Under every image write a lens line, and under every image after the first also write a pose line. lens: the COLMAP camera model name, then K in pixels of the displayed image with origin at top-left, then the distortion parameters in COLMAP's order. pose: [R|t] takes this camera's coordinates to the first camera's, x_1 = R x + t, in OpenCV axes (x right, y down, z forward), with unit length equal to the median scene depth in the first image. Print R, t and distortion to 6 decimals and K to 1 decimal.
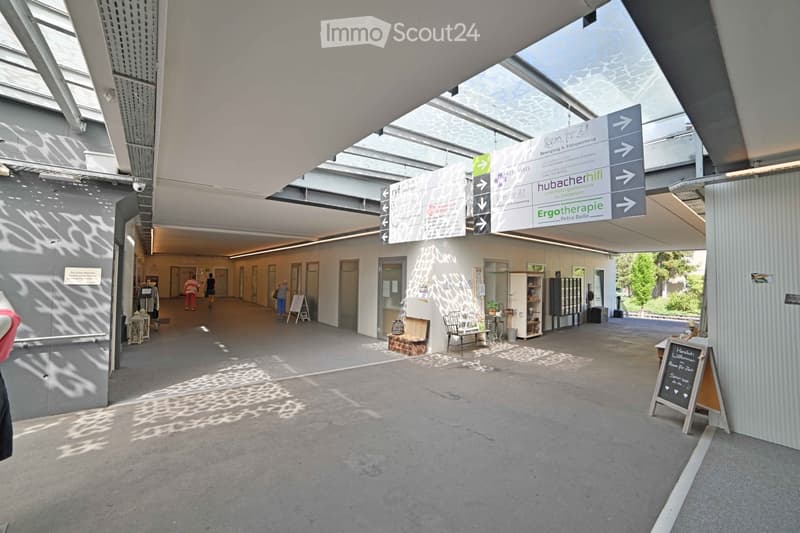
lens RADIAL K [[355.9, 0, 400.0], [0, 355.9, 266.5], [0, 0, 1]] dist [-0.001177, -0.000124]
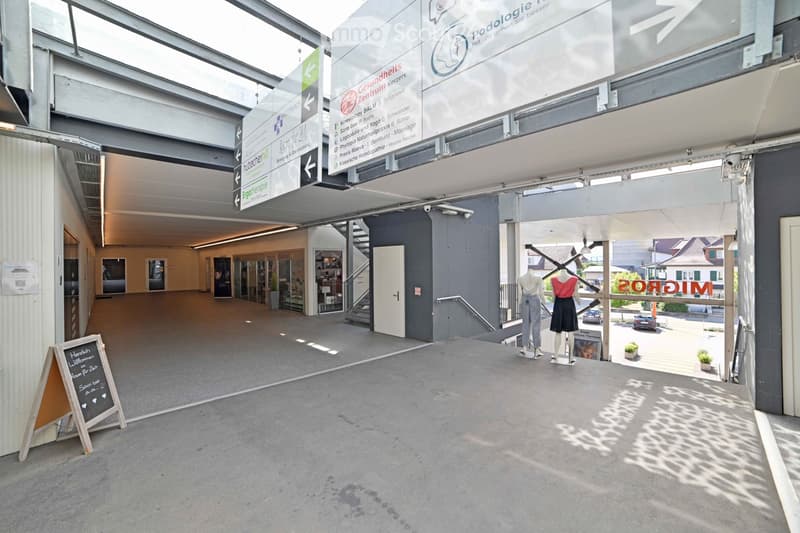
lens RADIAL K [[355.9, 0, 400.0], [0, 355.9, 266.5], [0, 0, 1]] dist [-0.001177, -0.000124]
pose [[-0.996010, -0.011495, -0.088503, 0.158723], [-0.009721, 0.999744, -0.020450, 0.055922], [0.088716, -0.019508, -0.995866, 1.825320]]
